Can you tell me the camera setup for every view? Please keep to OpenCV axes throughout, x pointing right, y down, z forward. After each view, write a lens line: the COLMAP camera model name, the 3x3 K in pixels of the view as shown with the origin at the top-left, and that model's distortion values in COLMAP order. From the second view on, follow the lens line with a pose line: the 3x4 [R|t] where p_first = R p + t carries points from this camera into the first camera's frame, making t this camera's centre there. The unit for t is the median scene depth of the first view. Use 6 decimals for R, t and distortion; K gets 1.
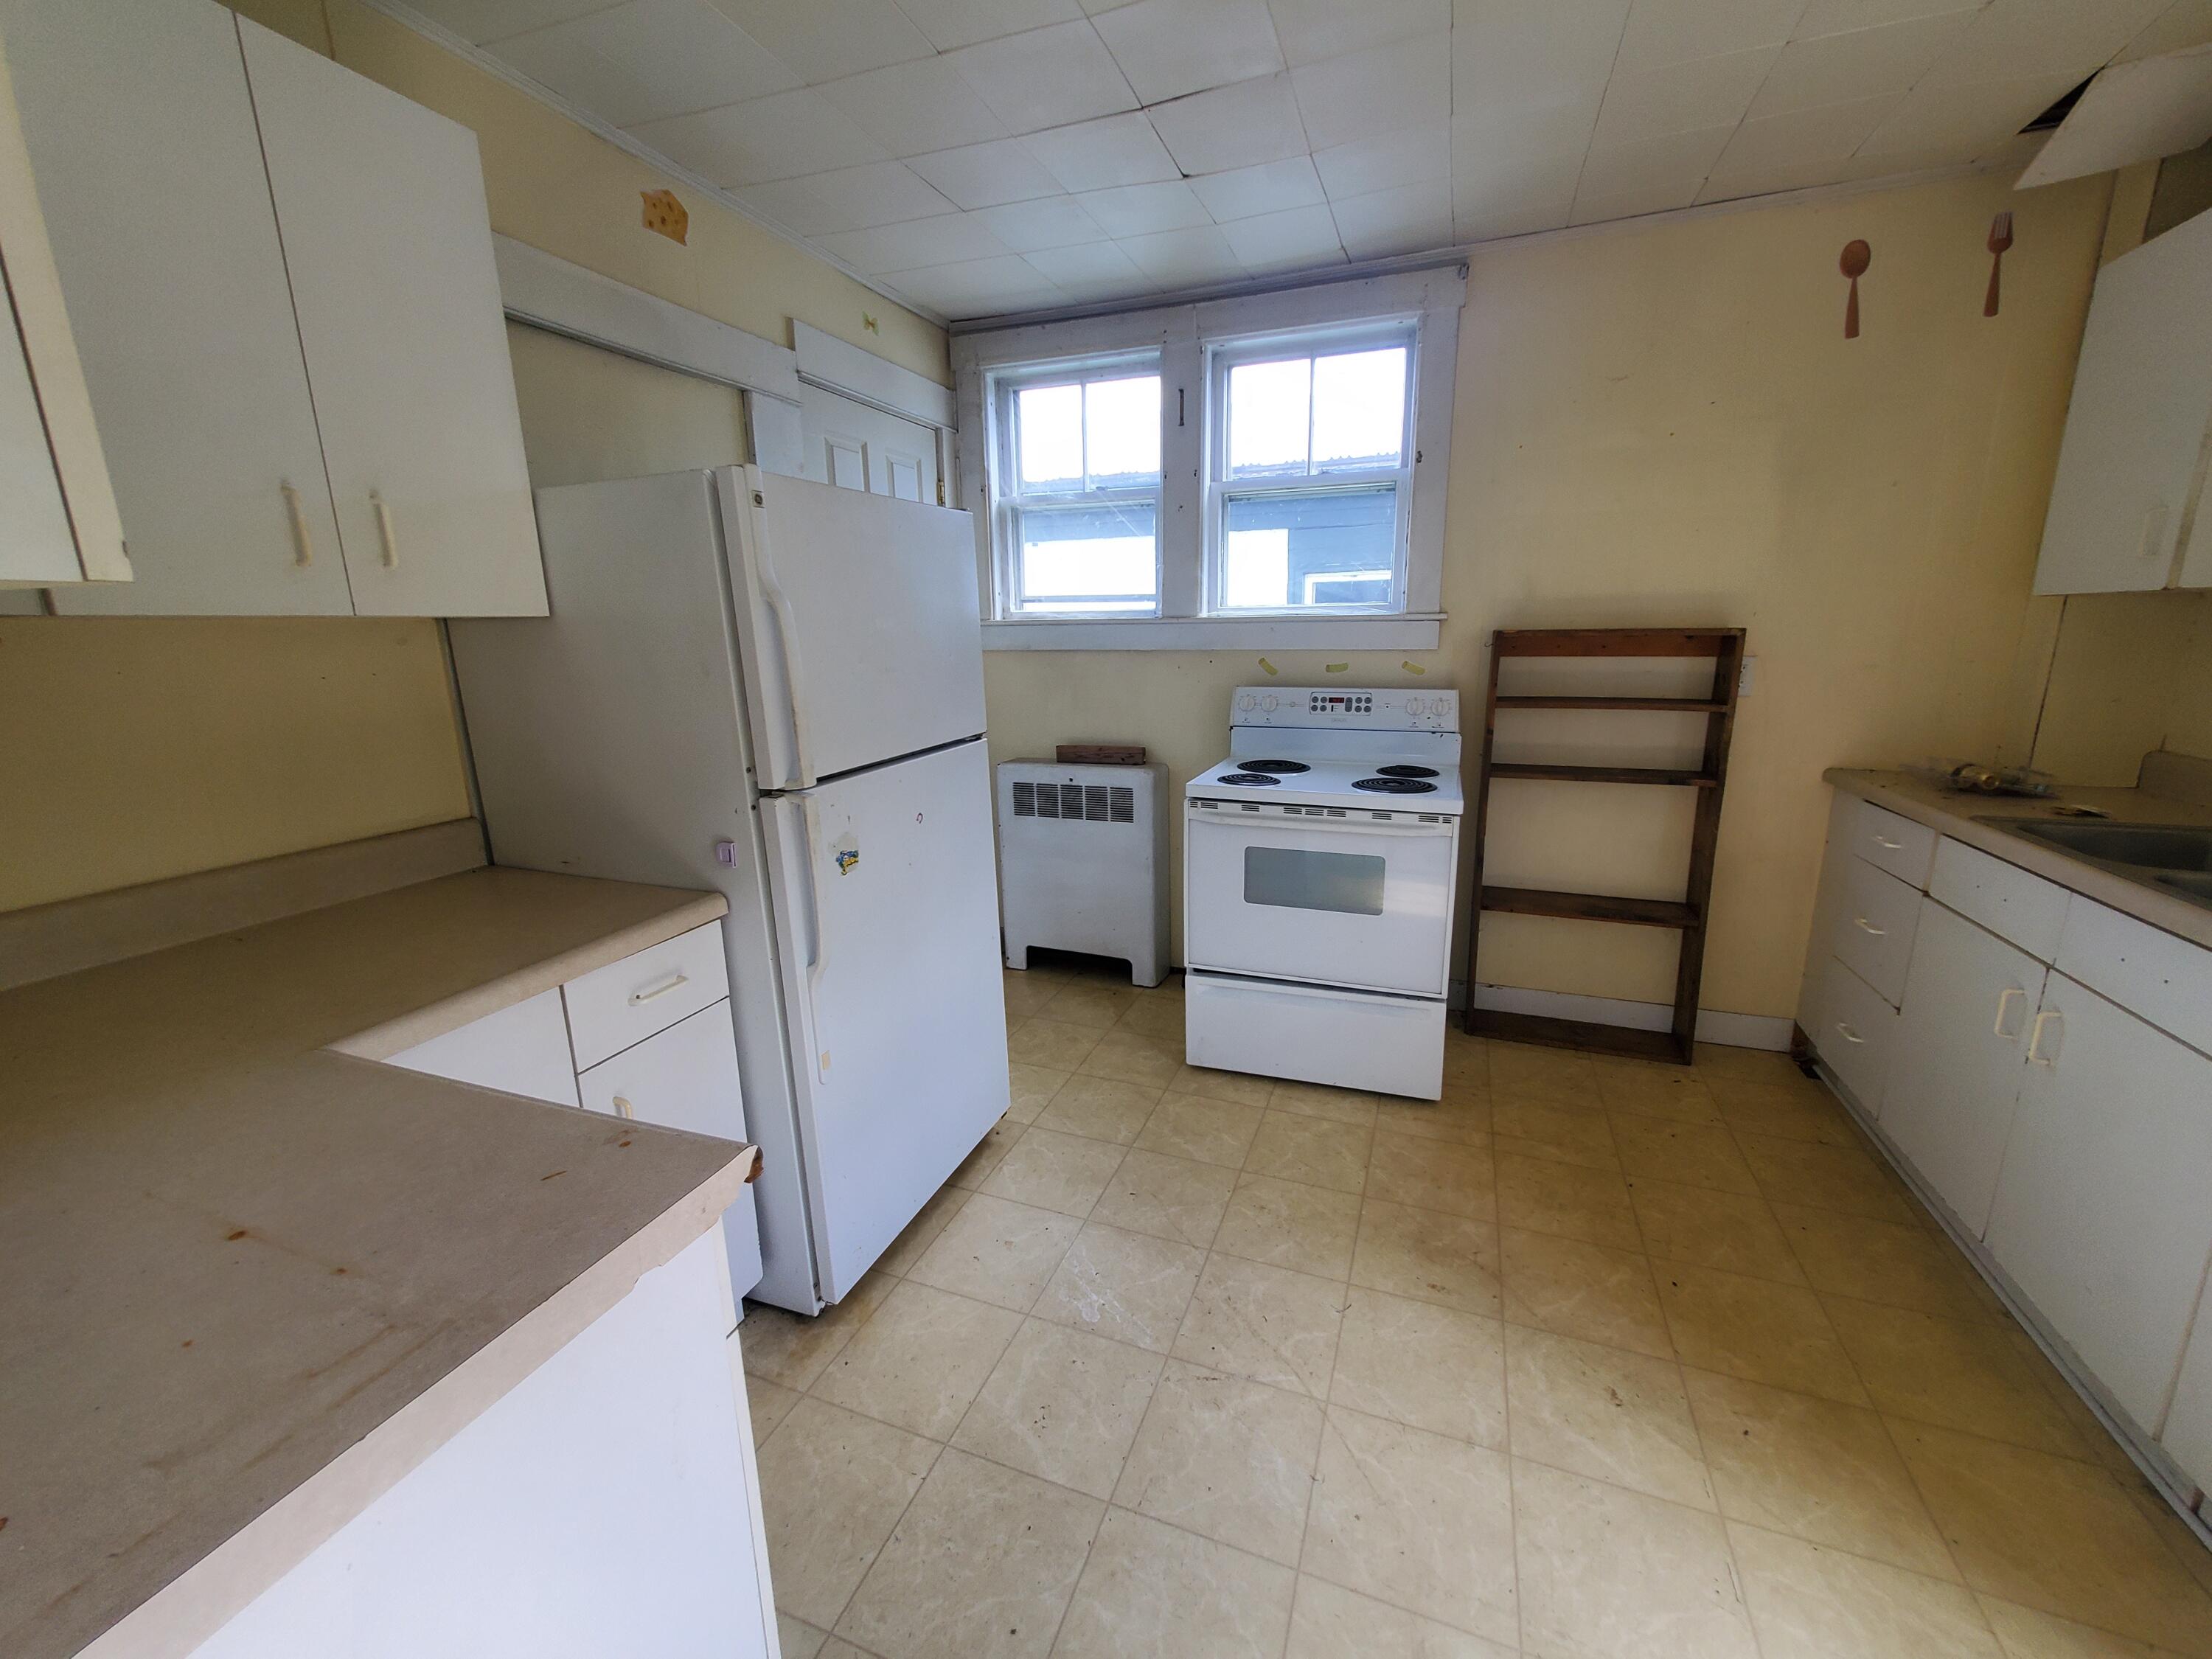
lens RADIAL K [[883.2, 0, 1137.2], [0, 883.2, 822.0], [0, 0, 1]] dist [0.009033, 0.000354]
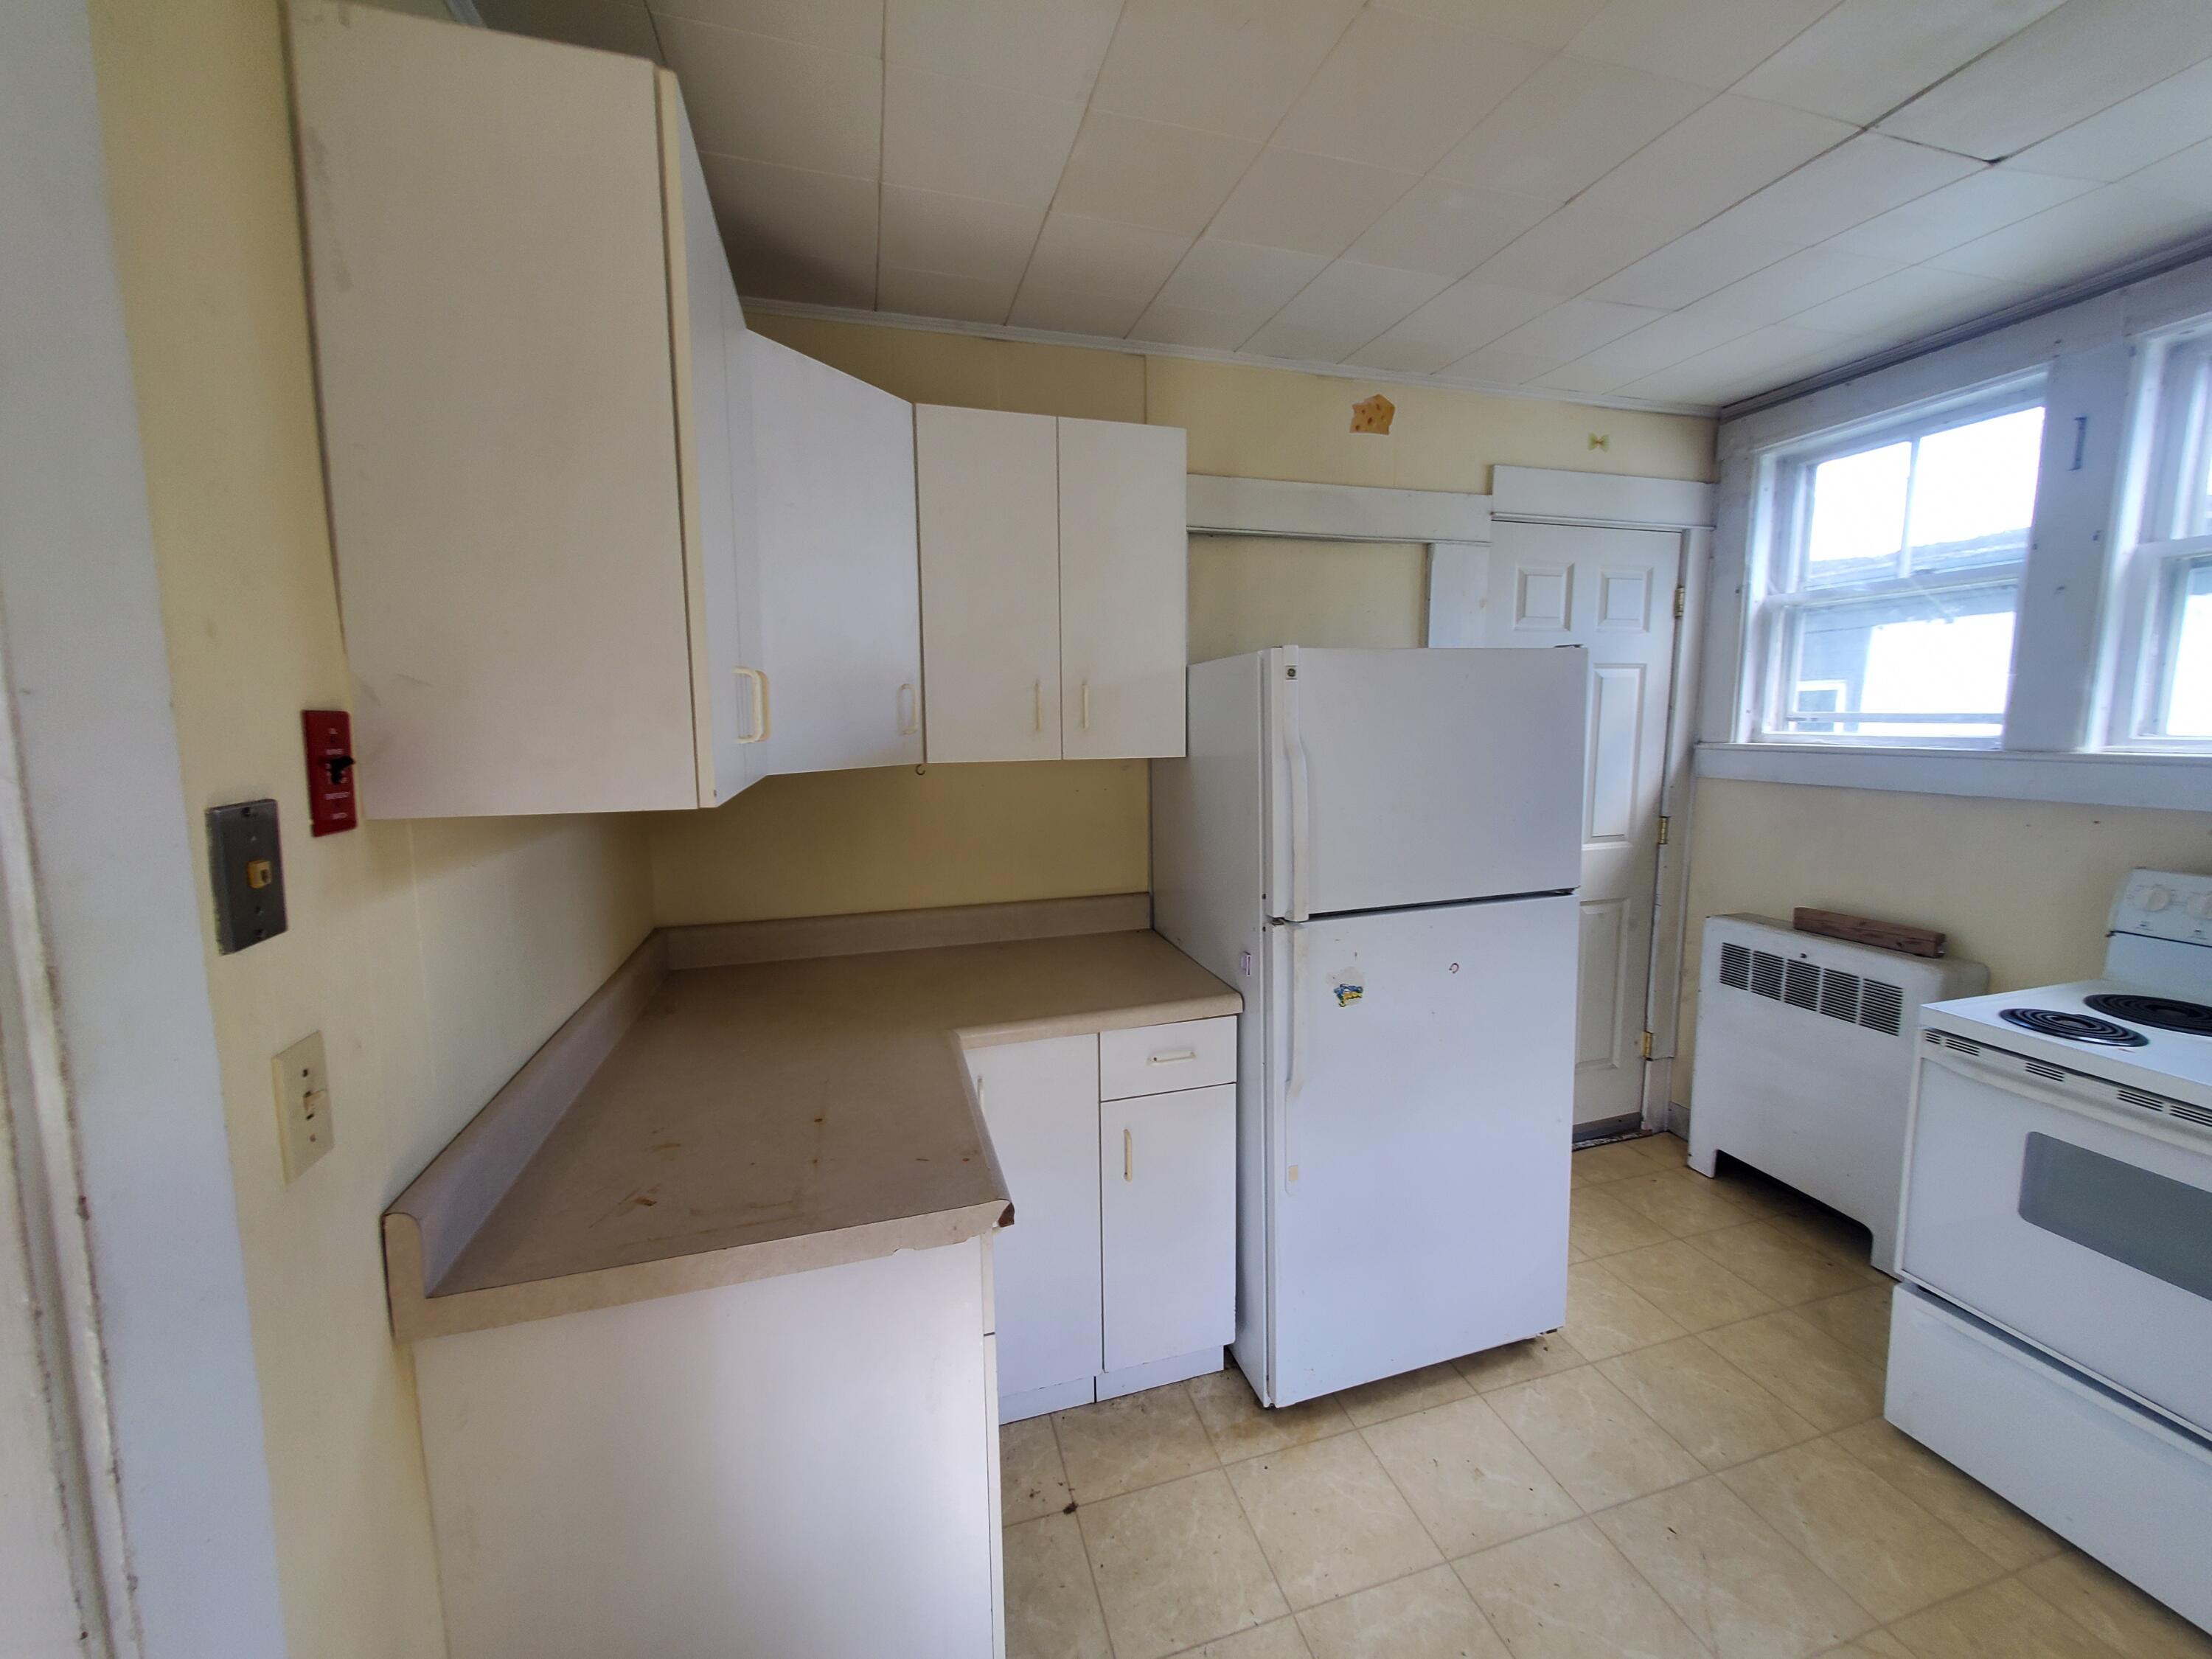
lens RADIAL K [[883.2, 0, 1123.0], [0, 883.2, 819.9], [0, 0, 1]] dist [0.009033, 0.000354]
pose [[0.595908, 0.102253, -0.796516, 0.225443], [-0.175354, 0.984494, -0.004805, -0.074162], [0.783673, 0.142535, 0.604599, 0.085913]]
